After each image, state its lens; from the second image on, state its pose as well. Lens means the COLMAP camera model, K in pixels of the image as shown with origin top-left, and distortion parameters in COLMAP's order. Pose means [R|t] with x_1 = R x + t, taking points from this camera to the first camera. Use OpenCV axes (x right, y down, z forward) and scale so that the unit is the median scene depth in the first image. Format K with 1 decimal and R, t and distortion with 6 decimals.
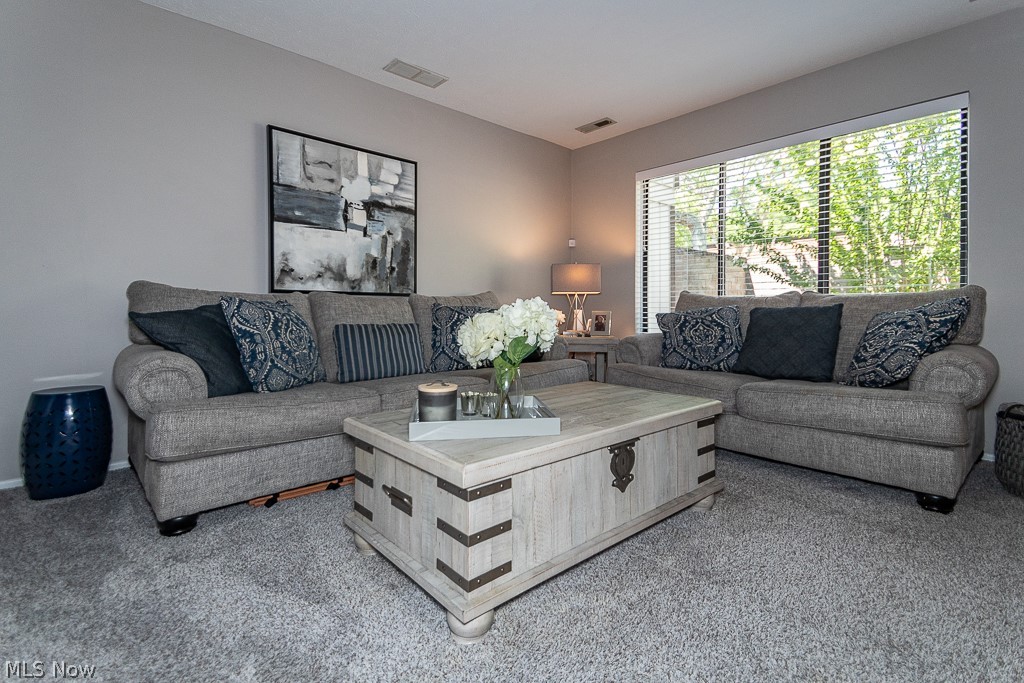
lens RADIAL K [[475.7, 0, 523.3], [0, 475.7, 309.9], [0, 0, 1]] dist [0.026534, -0.000361]
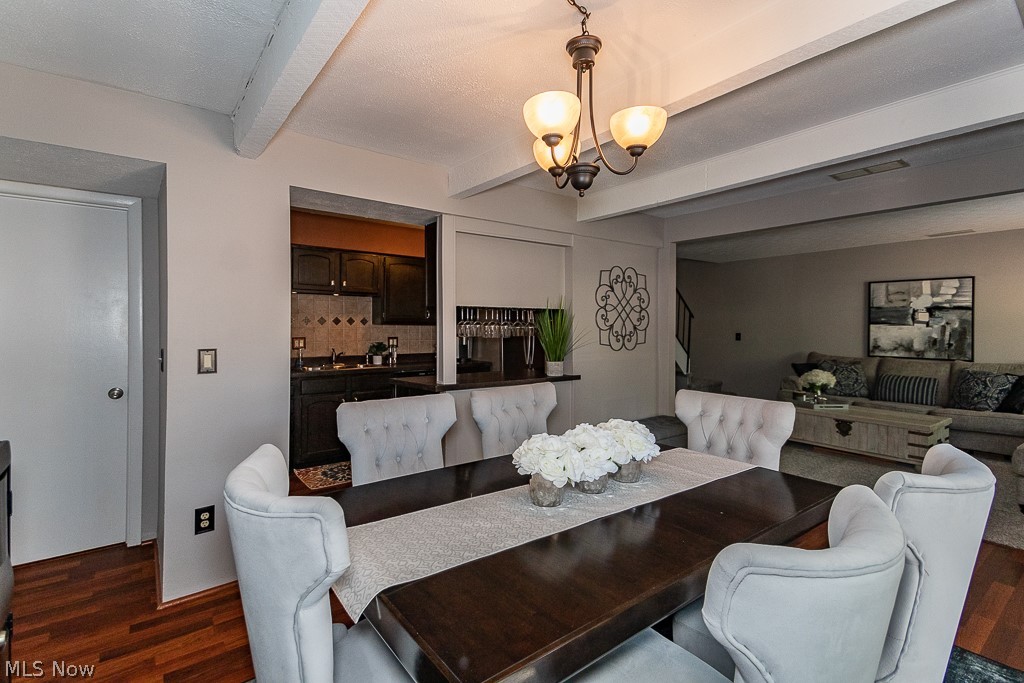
lens RADIAL K [[475.7, 0, 515.9], [0, 475.7, 331.8], [0, 0, 1]] dist [0.026534, -0.000361]
pose [[-0.088980, 0.011422, -0.995968, 1.643821], [-0.013170, 0.999833, 0.012643, -0.140177], [0.995946, 0.014242, -0.088815, -0.384119]]
